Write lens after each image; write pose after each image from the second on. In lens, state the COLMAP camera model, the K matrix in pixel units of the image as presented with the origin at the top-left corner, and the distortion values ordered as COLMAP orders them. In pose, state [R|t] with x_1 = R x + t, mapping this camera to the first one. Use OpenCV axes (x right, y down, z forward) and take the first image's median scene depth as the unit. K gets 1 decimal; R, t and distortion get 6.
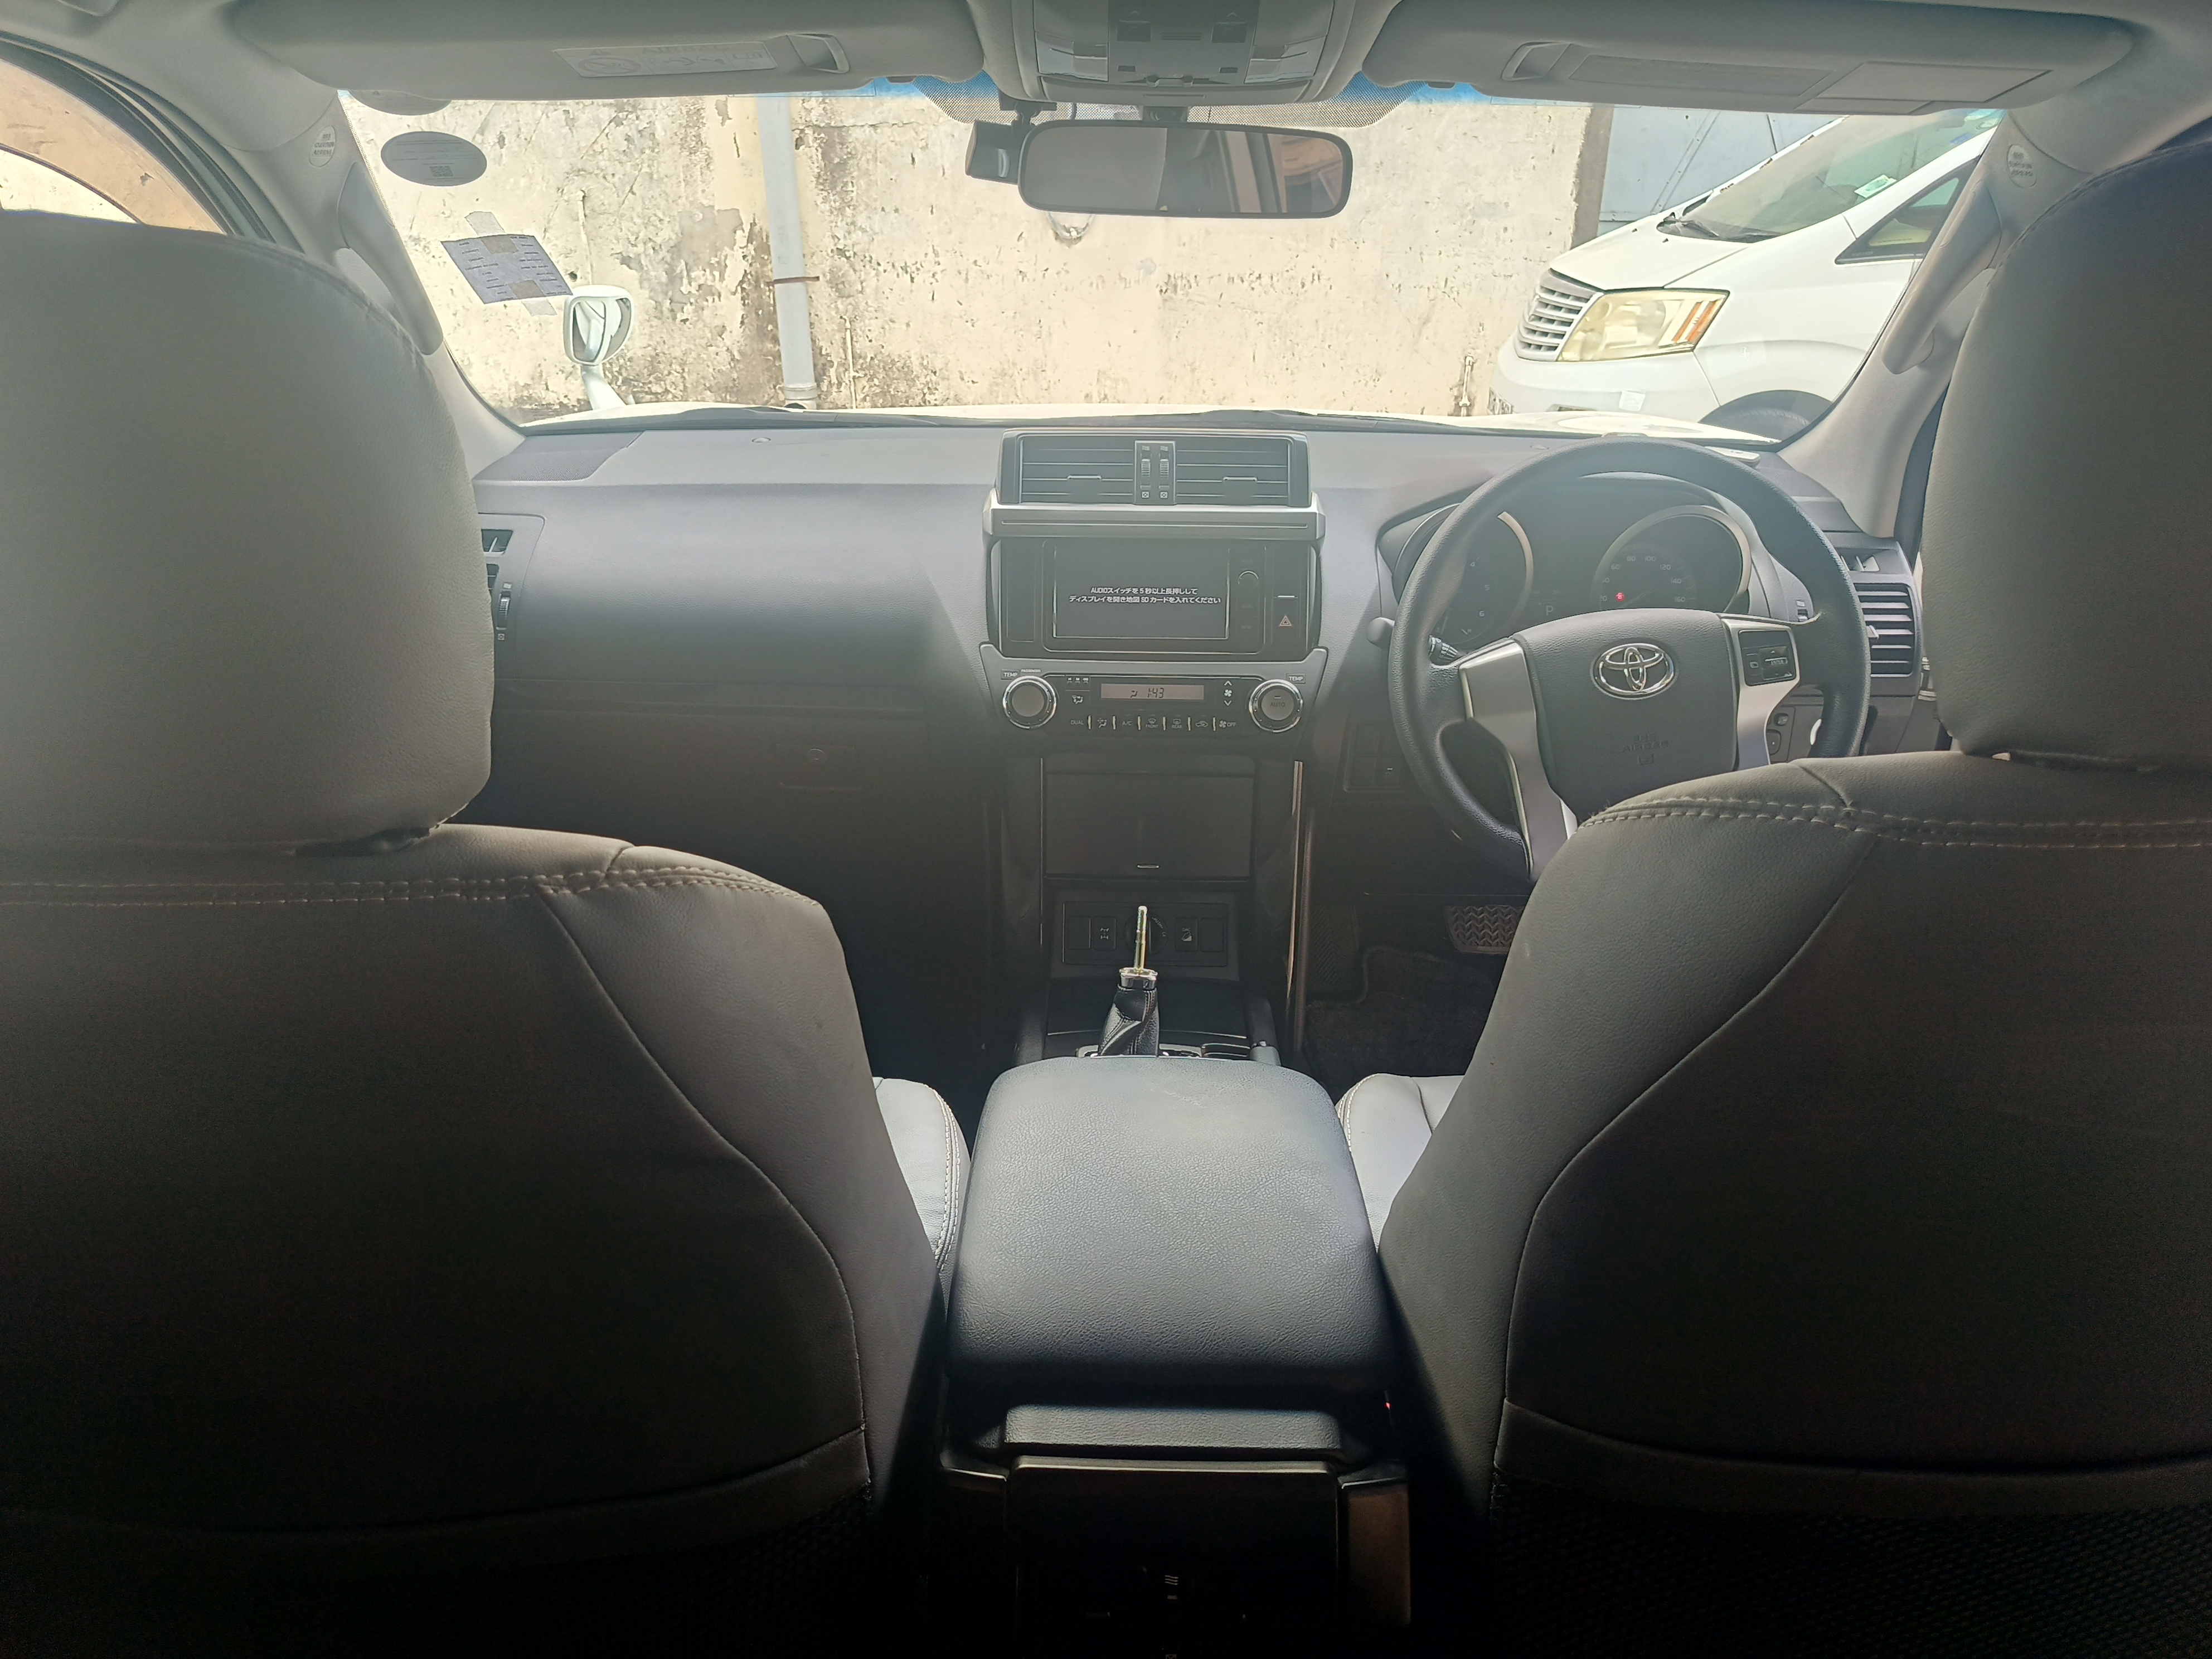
lens RADIAL K [[1639.6, 0, 1136.1], [0, 1639.6, 827.3], [0, 0, 1]] dist [-0.006663, 0.000796]
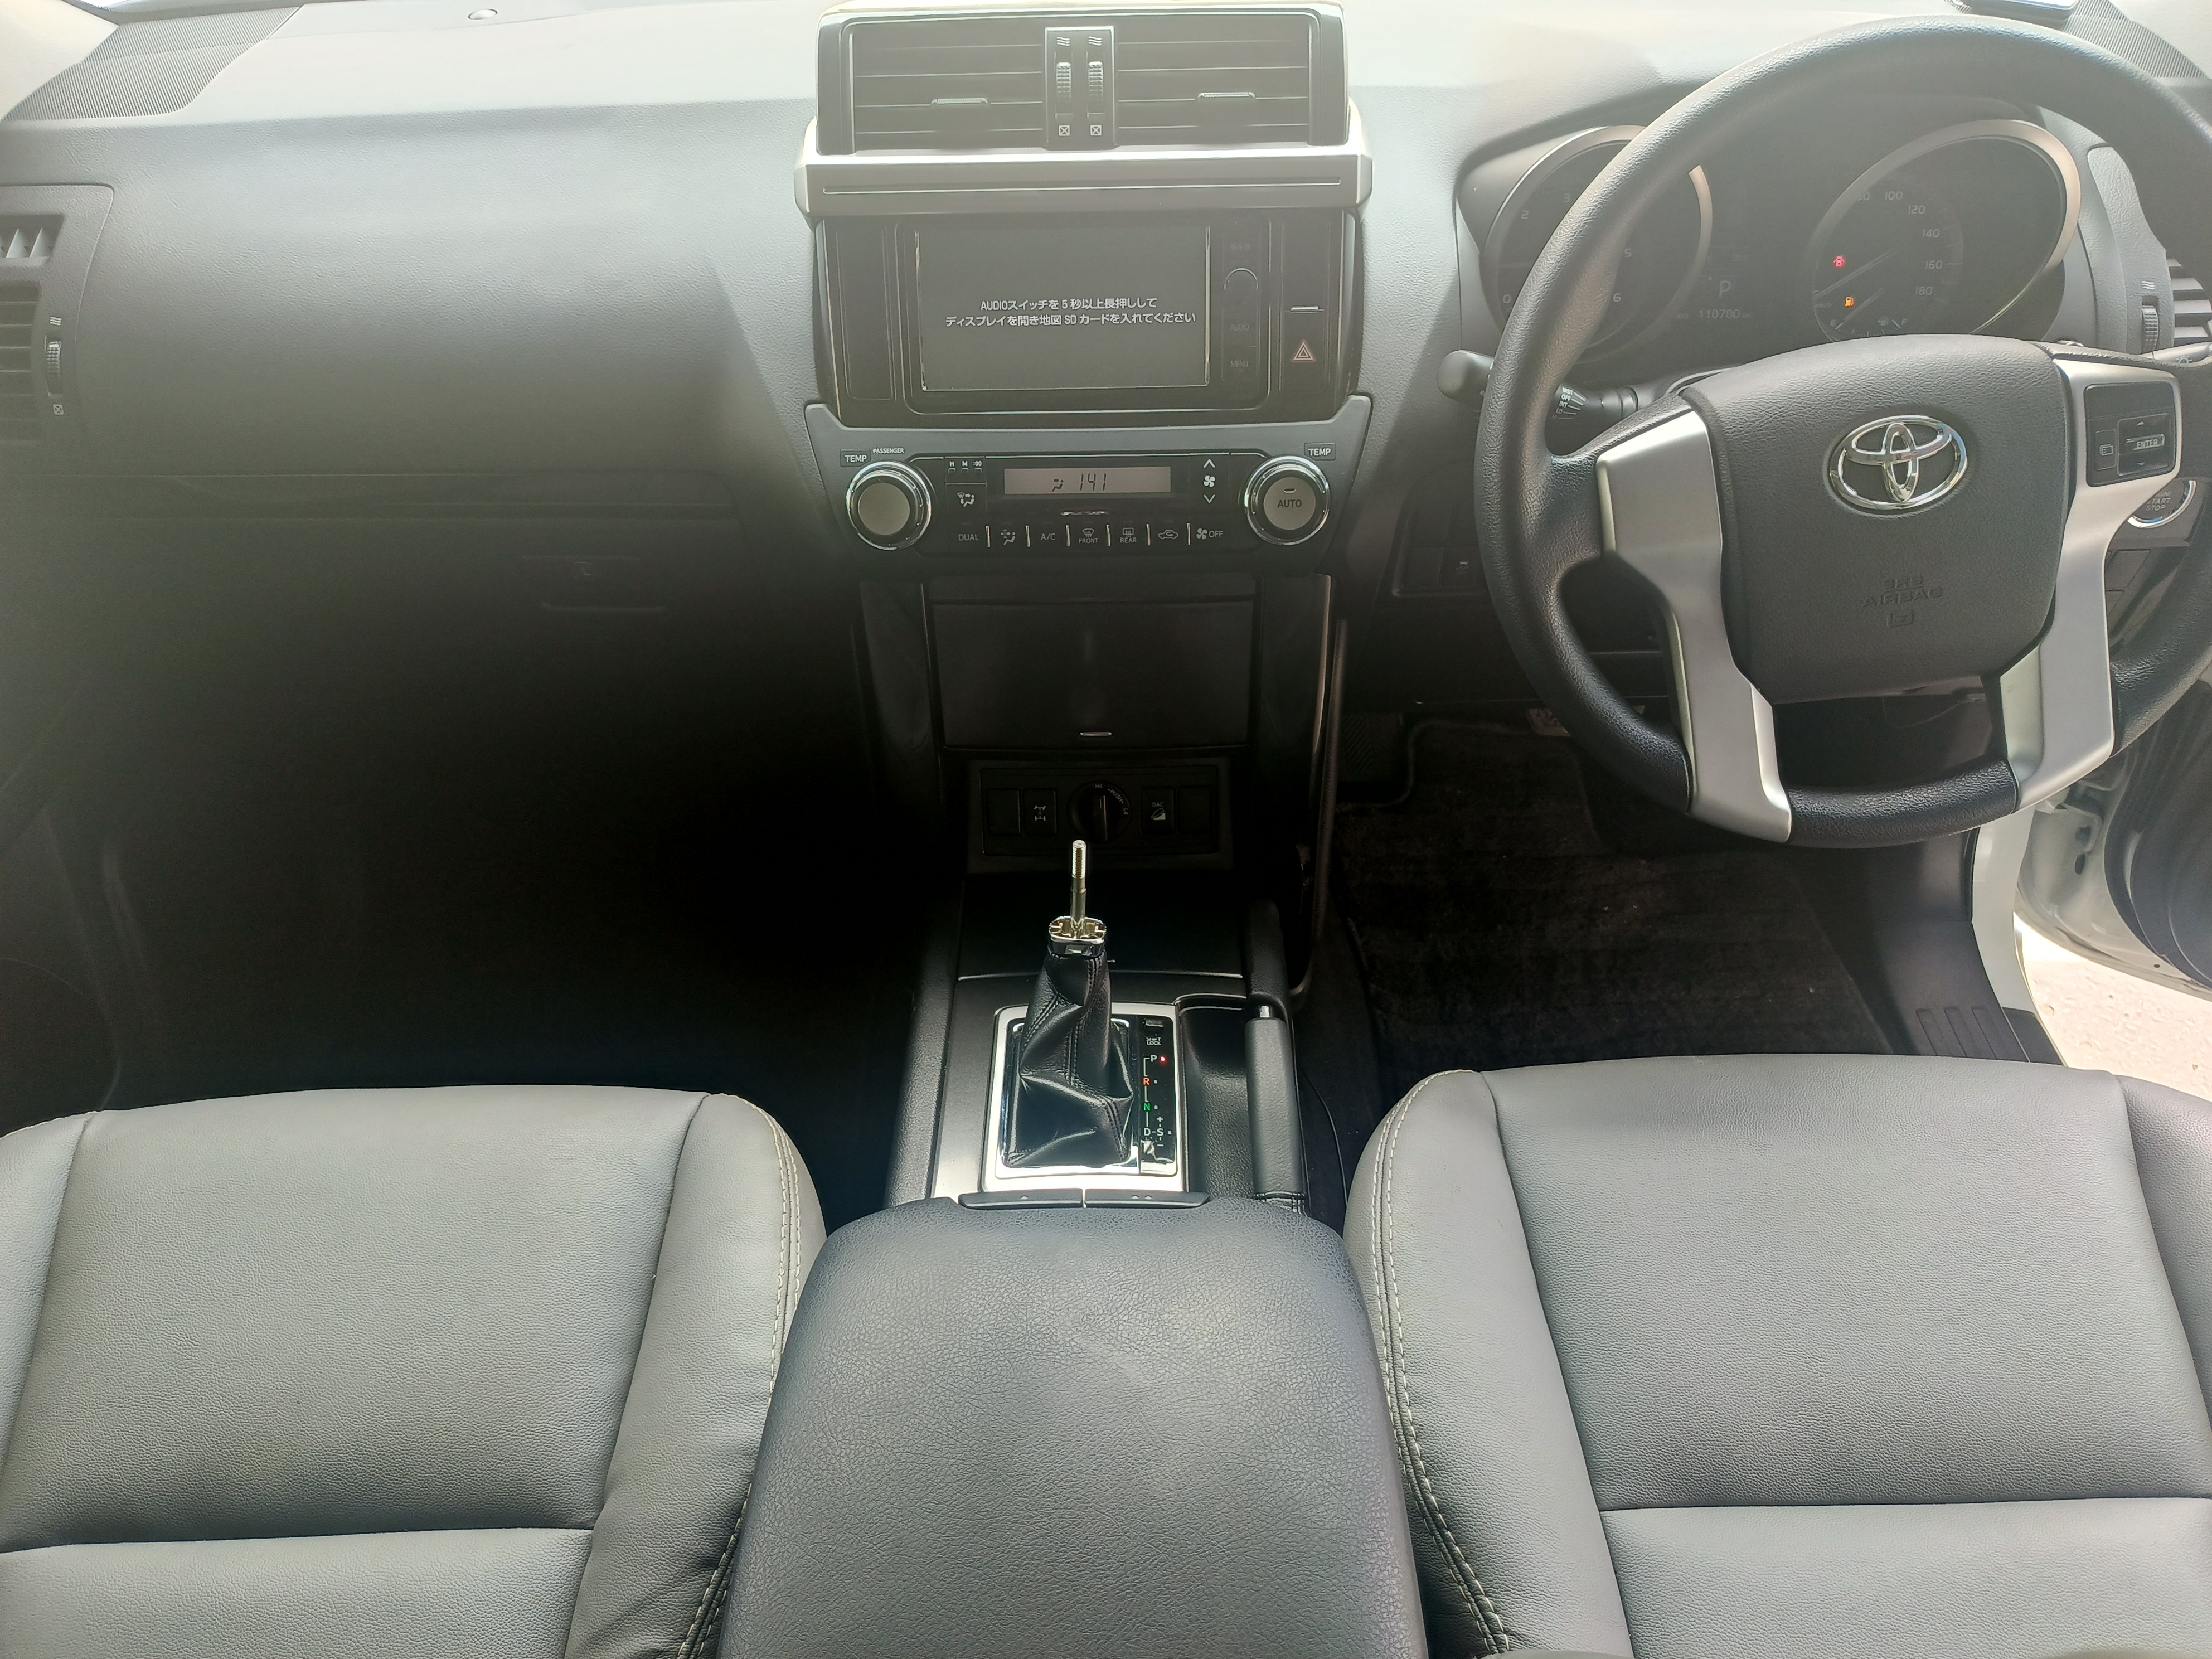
lens RADIAL K [[1639.6, 0, 1136.1], [0, 1639.6, 827.3], [0, 0, 1]] dist [-0.006663, 0.000796]
pose [[0.999599, -0.022993, -0.016502, 0.035514], [0.027029, 0.948474, 0.315701, -0.152907], [0.008393, -0.316021, 0.948715, 0.372287]]
